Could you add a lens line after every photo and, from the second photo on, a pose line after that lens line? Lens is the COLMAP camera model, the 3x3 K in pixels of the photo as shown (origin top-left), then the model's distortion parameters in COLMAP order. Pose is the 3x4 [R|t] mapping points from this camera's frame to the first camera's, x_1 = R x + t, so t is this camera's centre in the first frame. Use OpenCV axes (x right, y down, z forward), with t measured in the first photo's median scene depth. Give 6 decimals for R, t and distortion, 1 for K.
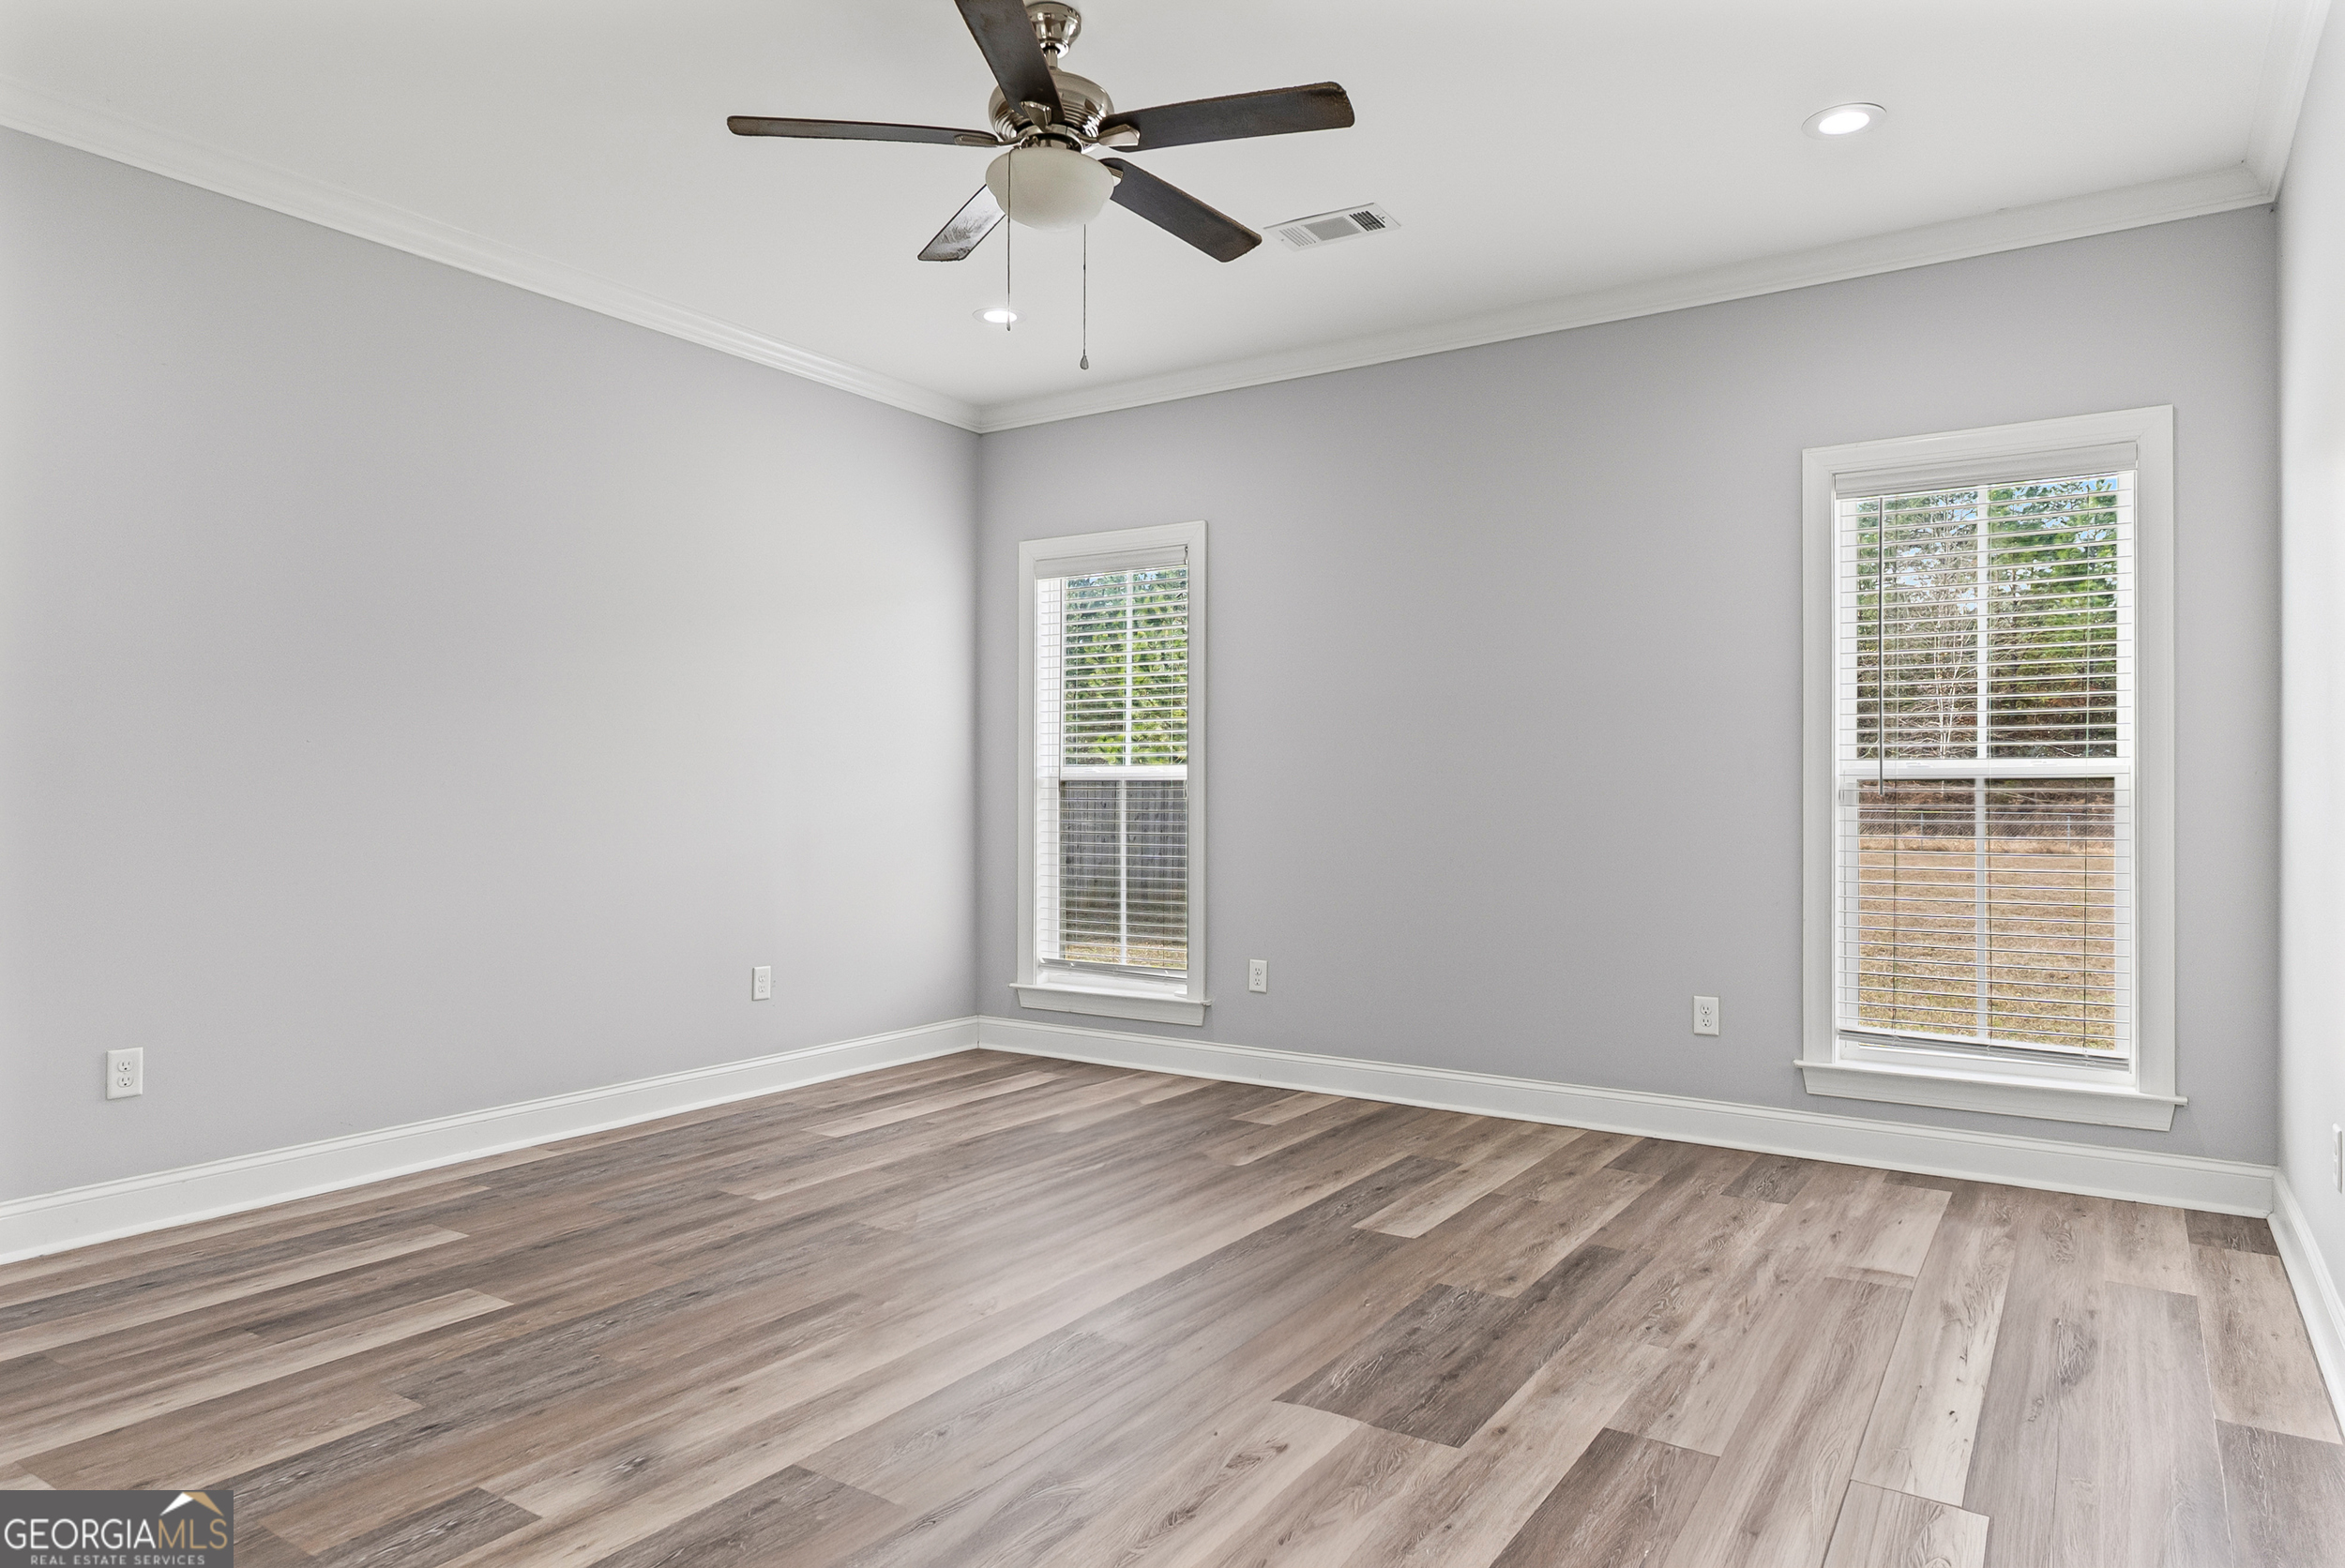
lens RADIAL K [[1442.9, 0, 1172.5], [0, 1442.9, 784.0], [0, 0, 1]] dist [-0.000967, 0.000183]
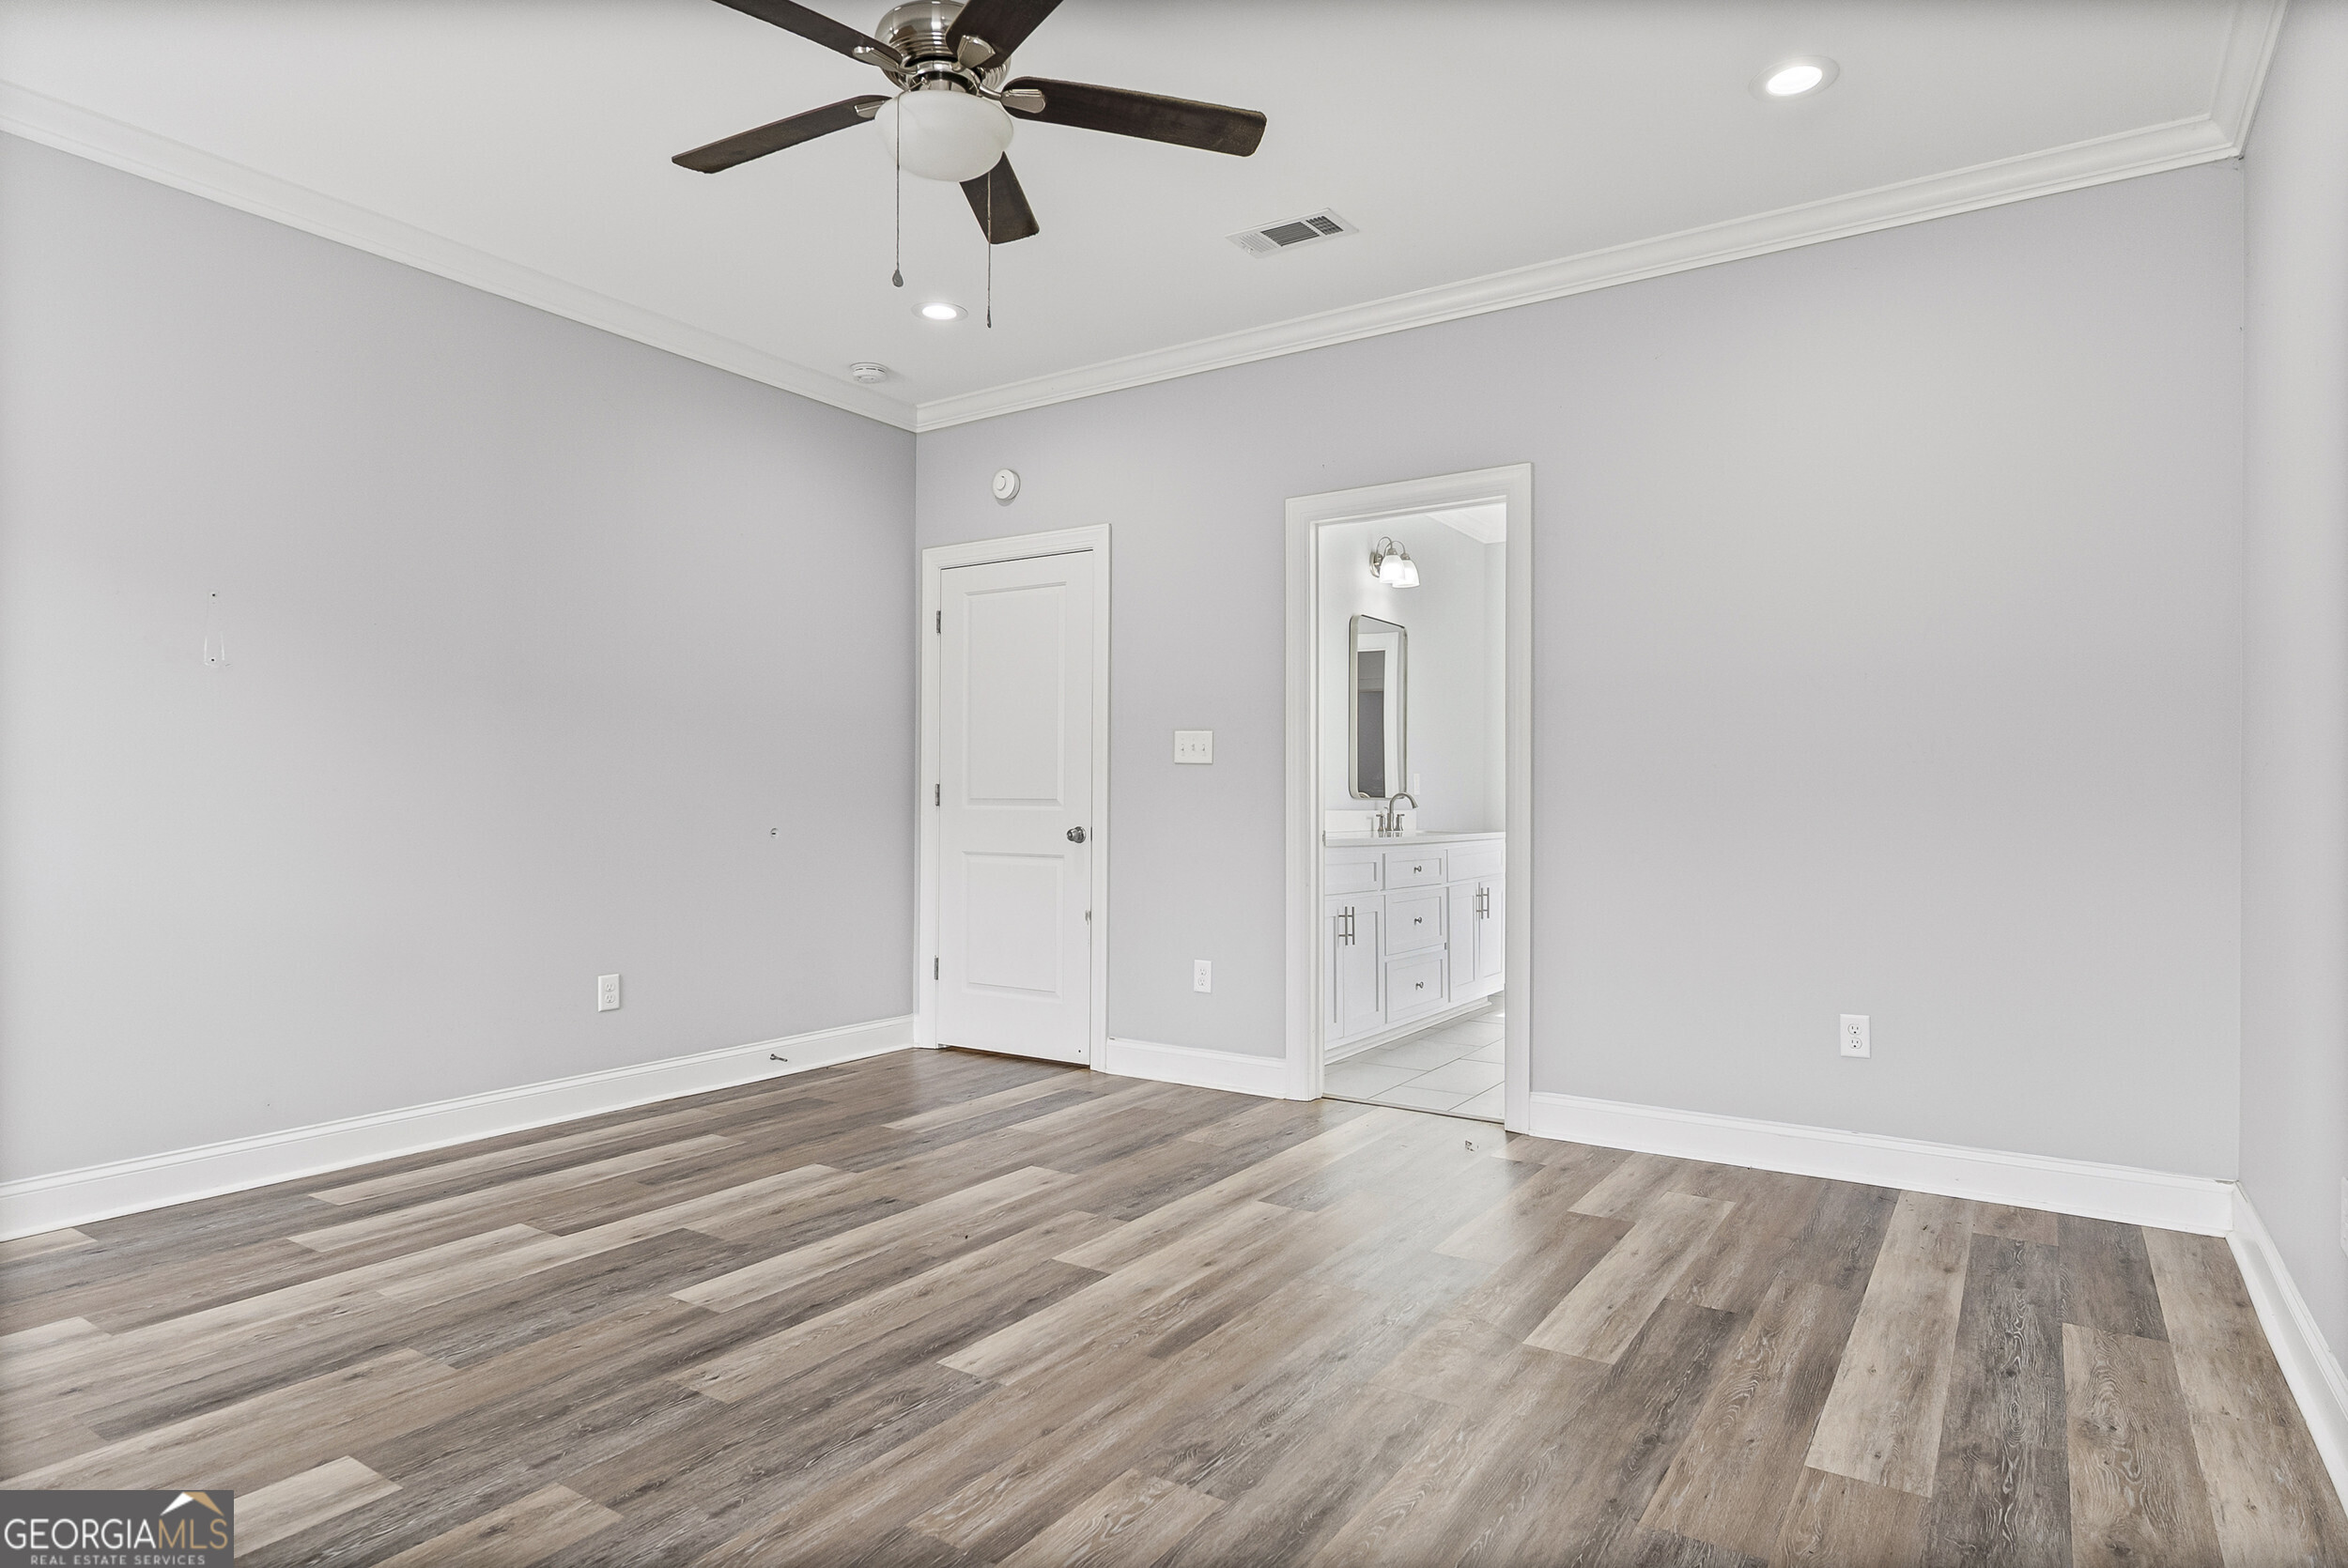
lens RADIAL K [[1315.3, 0, 1174.0], [0, 1315.3, 784.0], [0, 0, 1]] dist [-0.001413, -0.000405]
pose [[-0.999981, -0.005827, -0.002204, -0.229168], [-0.005780, 0.999770, -0.020670, 0.025053], [0.002324, -0.020657, -0.999784, 1.816028]]
